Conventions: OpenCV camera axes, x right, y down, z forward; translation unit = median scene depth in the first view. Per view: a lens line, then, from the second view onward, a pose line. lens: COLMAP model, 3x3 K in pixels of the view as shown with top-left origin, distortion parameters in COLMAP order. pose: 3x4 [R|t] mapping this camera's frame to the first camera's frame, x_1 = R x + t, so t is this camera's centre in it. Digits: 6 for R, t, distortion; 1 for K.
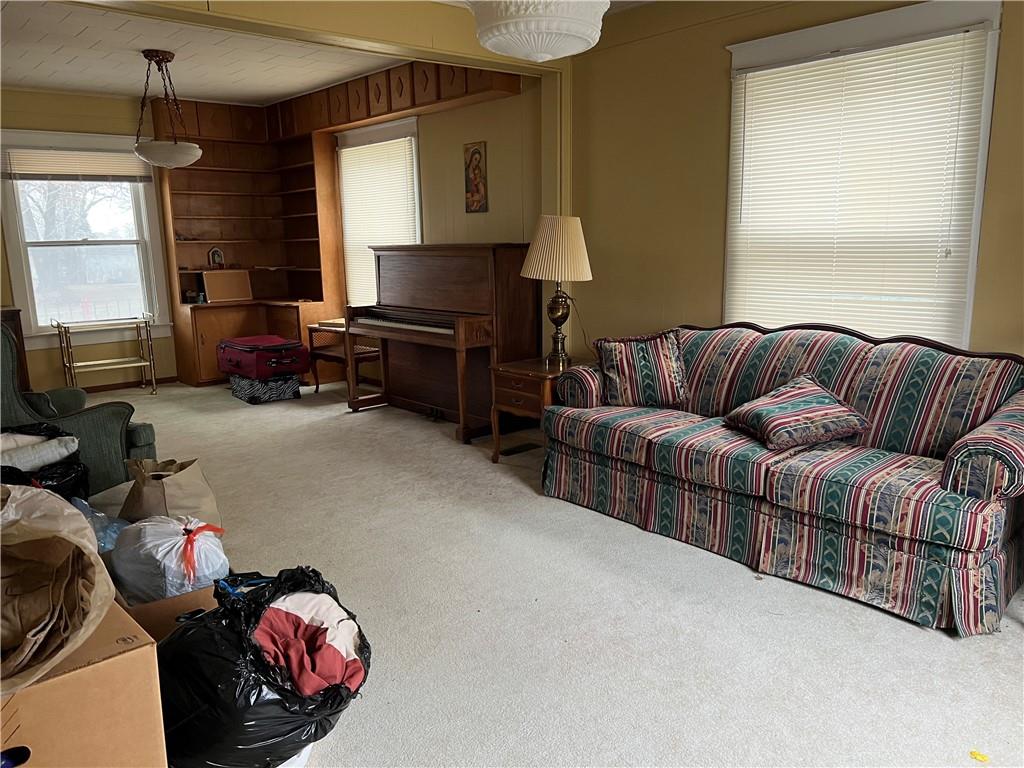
lens RADIAL K [[769.0, 0, 504.8], [0, 769.0, 391.9], [0, 0, 1]] dist [0.045217, -0.049841]
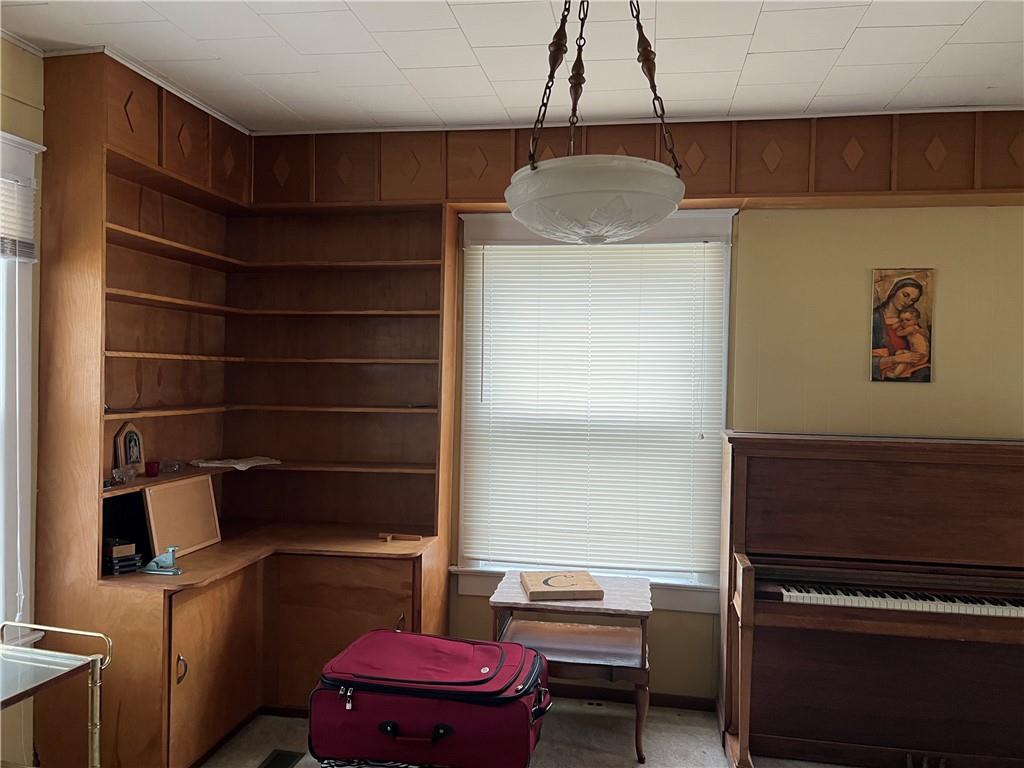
lens RADIAL K [[769.0, 0, 511.3], [0, 769.0, 391.6], [0, 0, 1]] dist [0.045217, -0.049841]
pose [[0.776417, 0.039519, 0.628979, -0.641317], [0.088485, 0.981310, -0.170883, -0.153083], [-0.623977, 0.188331, 0.758409, 0.747967]]
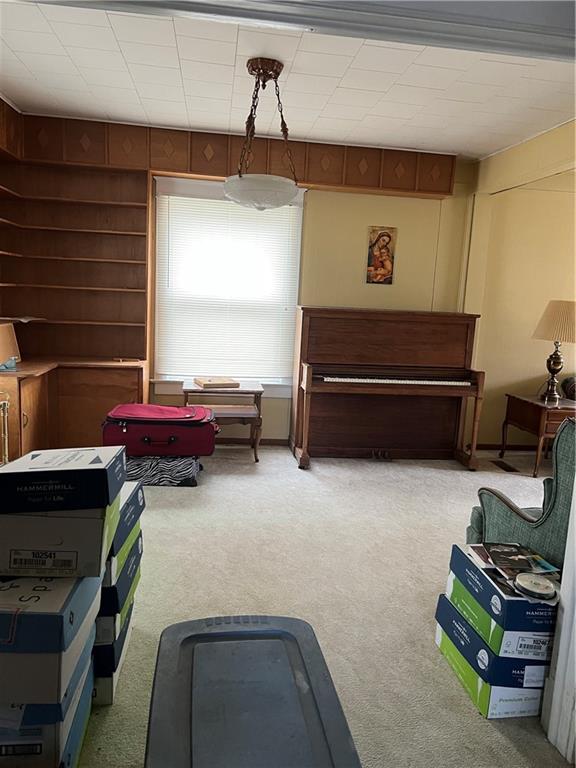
lens RADIAL K [[576.8, 0, 291.0], [0, 576.8, 385.5], [0, 0, 1]] dist [0.045217, -0.049841]
pose [[0.550889, -0.061943, 0.832276, -0.880764], [0.108849, 0.994056, 0.001936, -0.093022], [-0.827450, 0.089526, 0.554358, 0.635281]]
